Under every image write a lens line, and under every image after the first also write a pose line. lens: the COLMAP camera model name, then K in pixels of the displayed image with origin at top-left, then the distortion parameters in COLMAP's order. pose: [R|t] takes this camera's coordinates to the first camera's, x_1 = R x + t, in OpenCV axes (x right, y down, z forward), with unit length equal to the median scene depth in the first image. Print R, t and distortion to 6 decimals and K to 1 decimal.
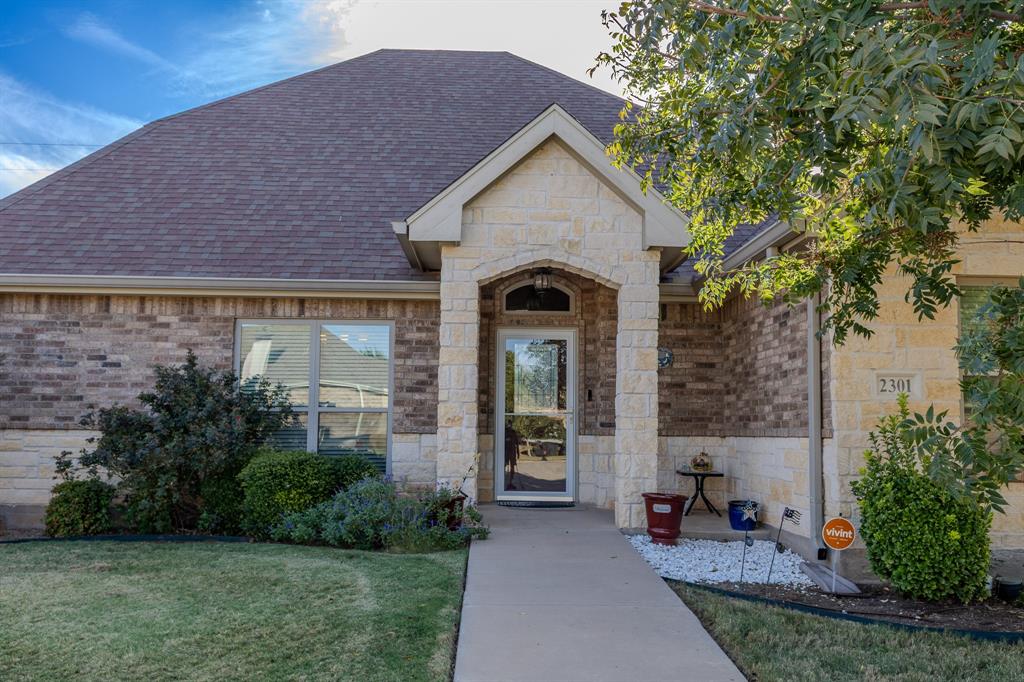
lens RADIAL K [[903.2, 0, 512.0], [0, 903.2, 341.0], [0, 0, 1]] dist [0.000264, 0.000105]
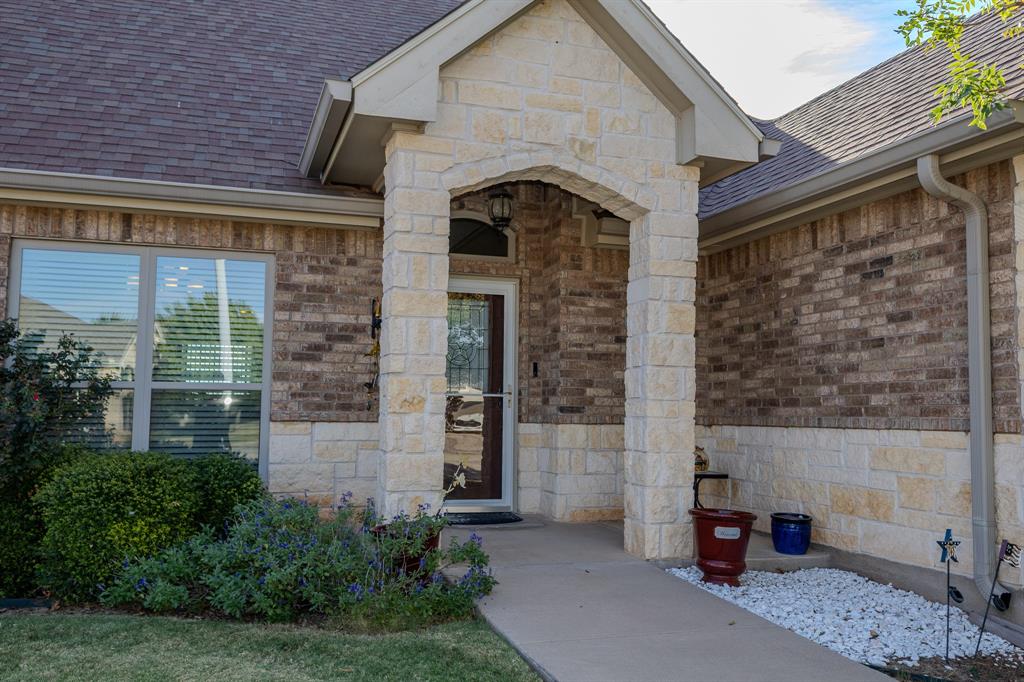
lens RADIAL K [[886.9, 0, 512.0], [0, 886.9, 341.0], [0, 0, 1]] dist [0.002965, -0.013634]
pose [[0.959374, 0.024737, 0.281052, -0.145921], [-0.030537, 0.999401, 0.016277, 0.025943], [-0.280481, -0.024198, 0.959555, 0.314264]]
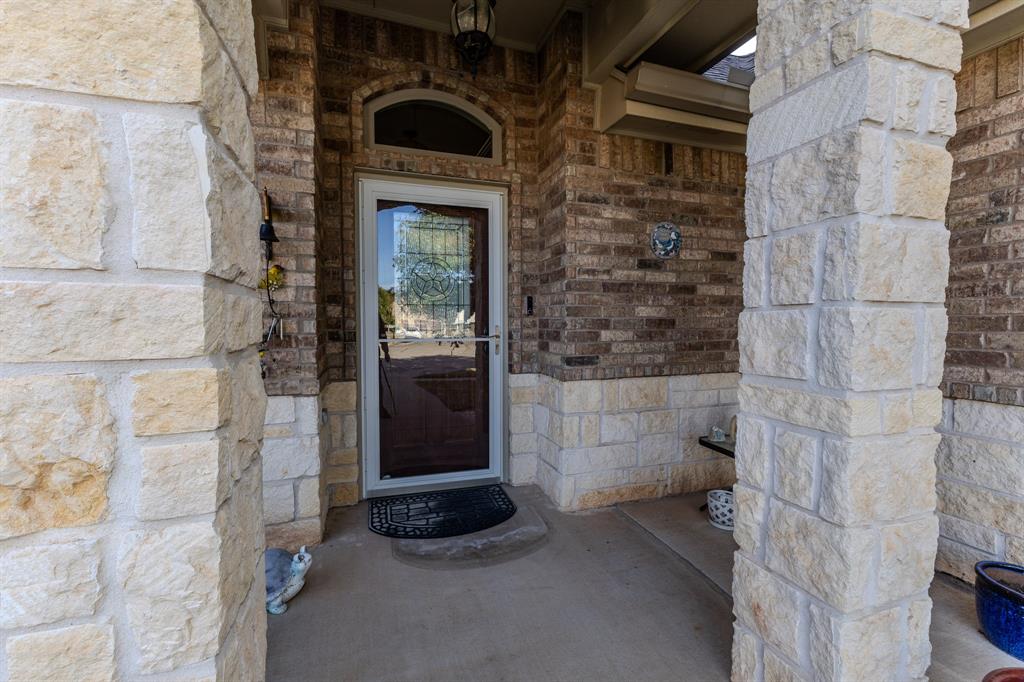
lens RADIAL K [[438.6, 0, 511.7], [0, 438.6, 337.5], [0, 0, 1]] dist [0.013132, -0.005393]
pose [[0.954437, -0.023135, 0.297514, -0.010294], [-0.018193, 0.990625, 0.135394, 0.044046], [-0.297857, -0.134637, 0.945068, 0.765828]]
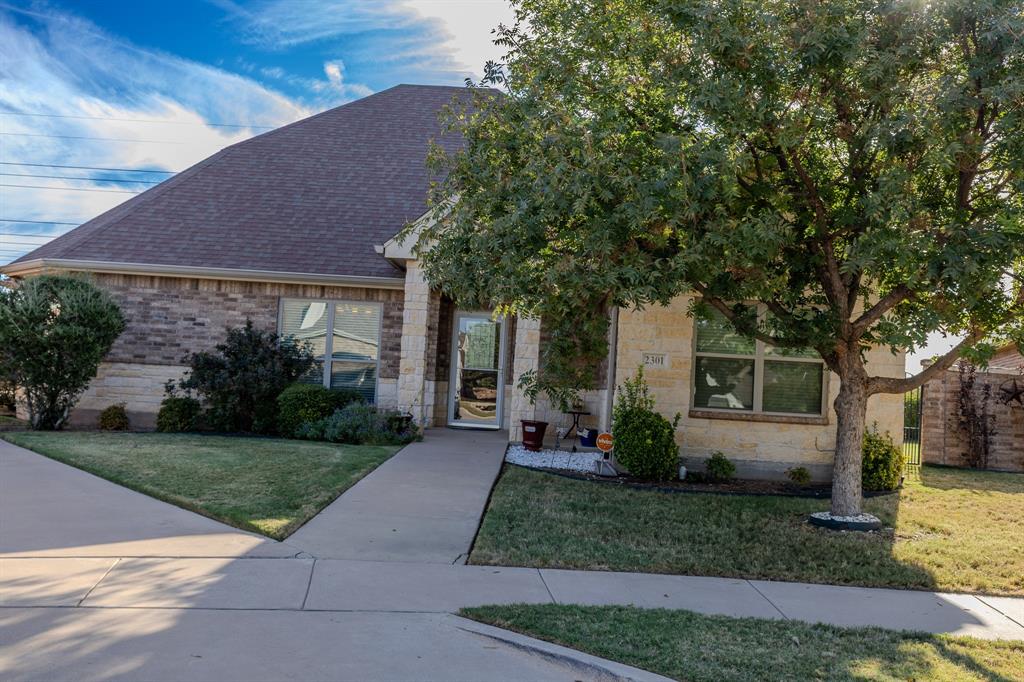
lens RADIAL K [[886.9, 0, 512.0], [0, 886.9, 341.0], [0, 0, 1]] dist [0.002965, -0.013634]
pose [[0.997700, 0.043157, -0.052275, 0.165241], [-0.040646, 0.998011, 0.048182, -0.039244], [0.054251, -0.045946, 0.997470, -0.469553]]
